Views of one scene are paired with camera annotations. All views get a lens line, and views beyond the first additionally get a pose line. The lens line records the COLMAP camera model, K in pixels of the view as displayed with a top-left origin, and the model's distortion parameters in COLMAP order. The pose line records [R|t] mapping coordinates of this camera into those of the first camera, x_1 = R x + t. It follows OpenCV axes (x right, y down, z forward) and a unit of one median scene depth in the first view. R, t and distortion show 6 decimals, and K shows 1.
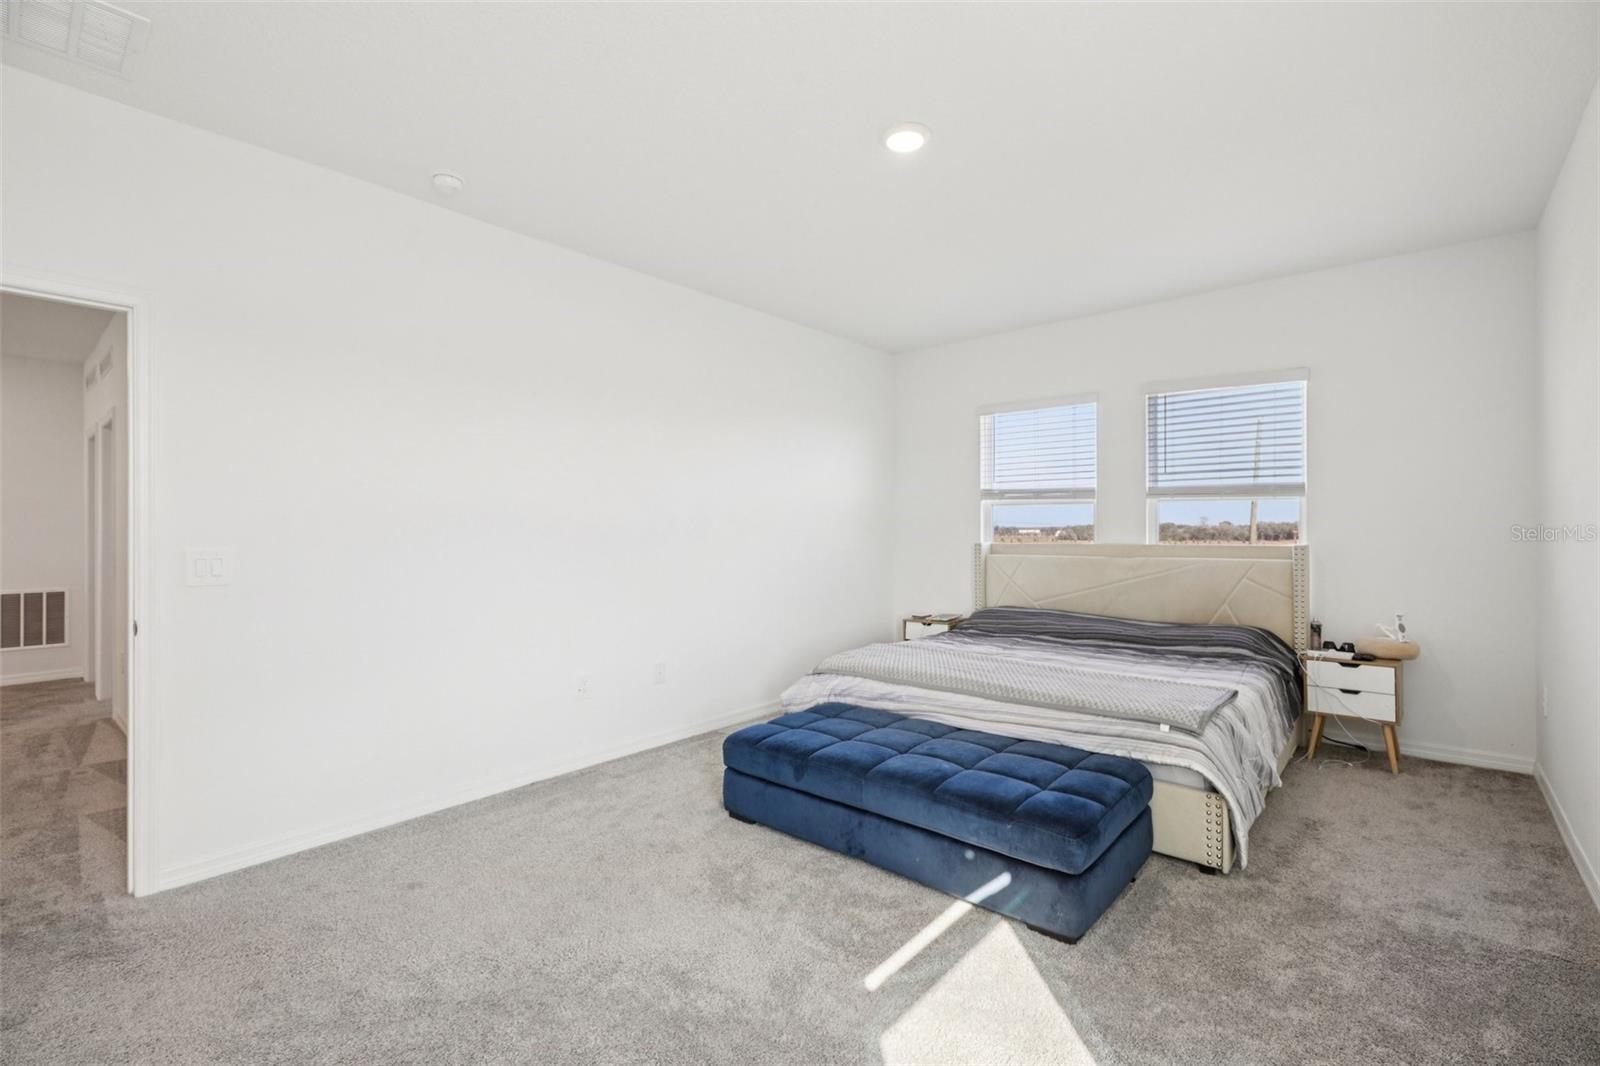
lens RADIAL K [[715.6, 0, 800.0], [0, 715.6, 533.0], [0, 0, 1]] dist [-0.017455, -0.000029]
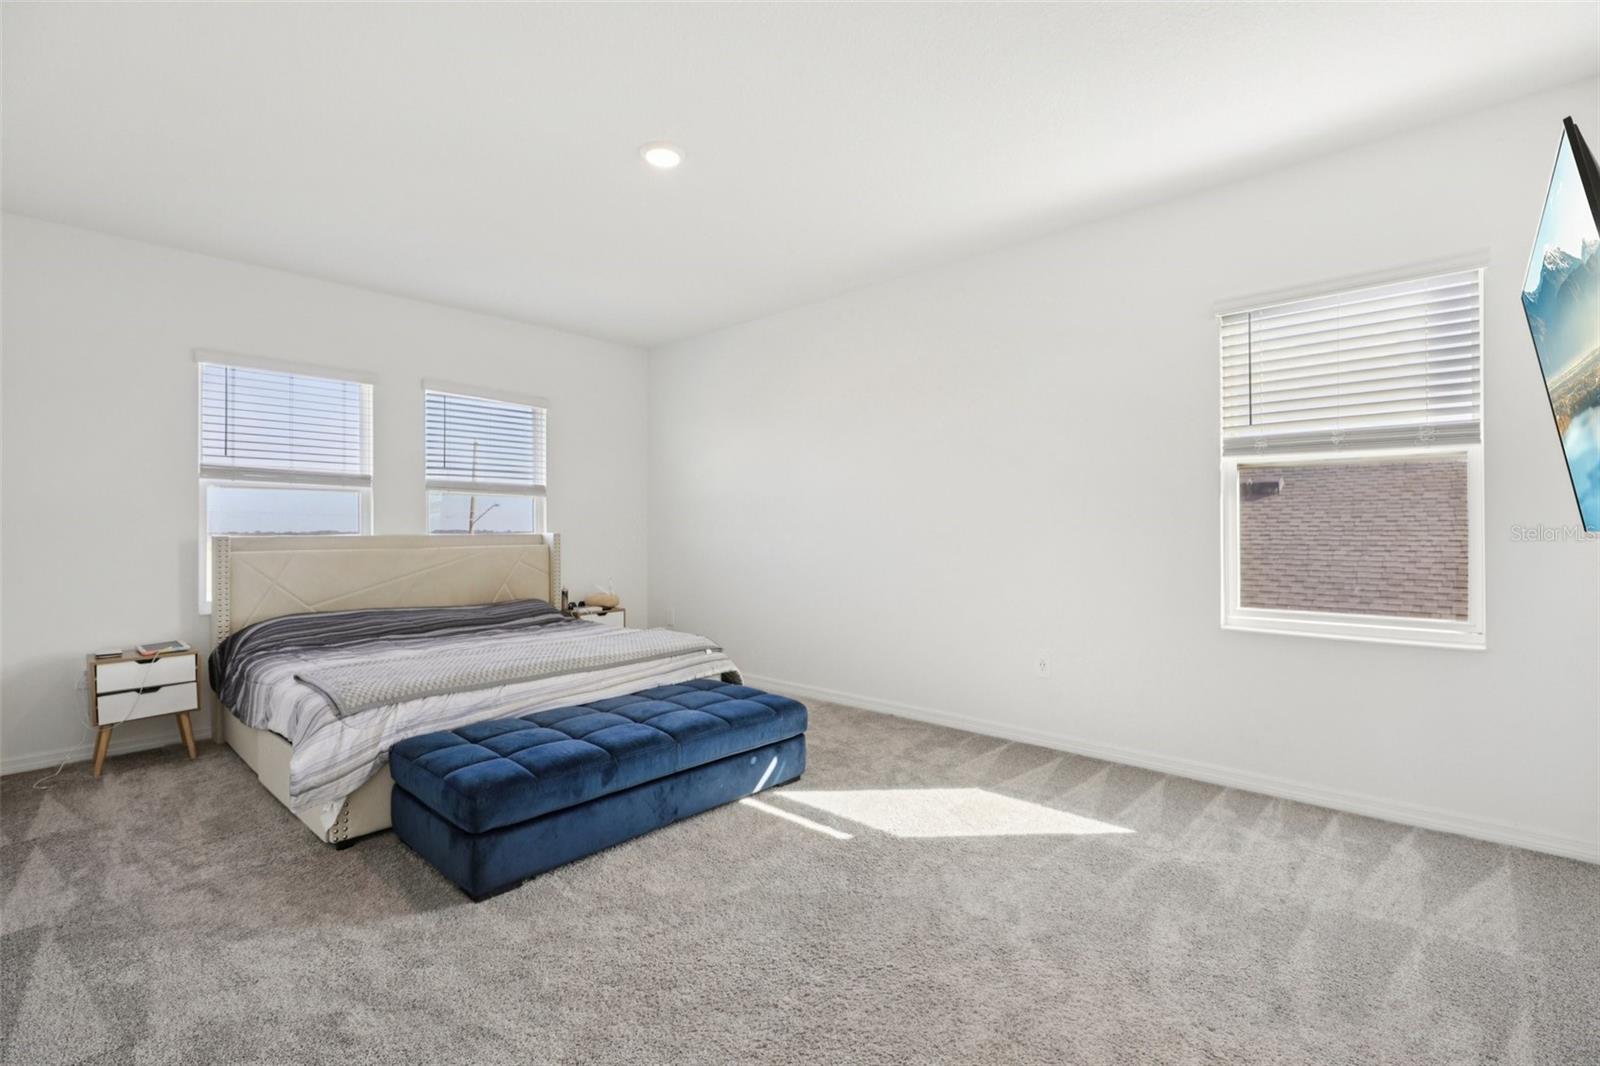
lens RADIAL K [[730.9, 0, 800.0], [0, 730.9, 533.0], [0, 0, 1]] dist [-0.000546, -0.000074]
pose [[0.025733, -0.003998, 0.999661, -0.743229], [0.009061, 0.999952, 0.003765, 0.019443], [-0.999628, 0.008961, 0.025768, 0.582063]]
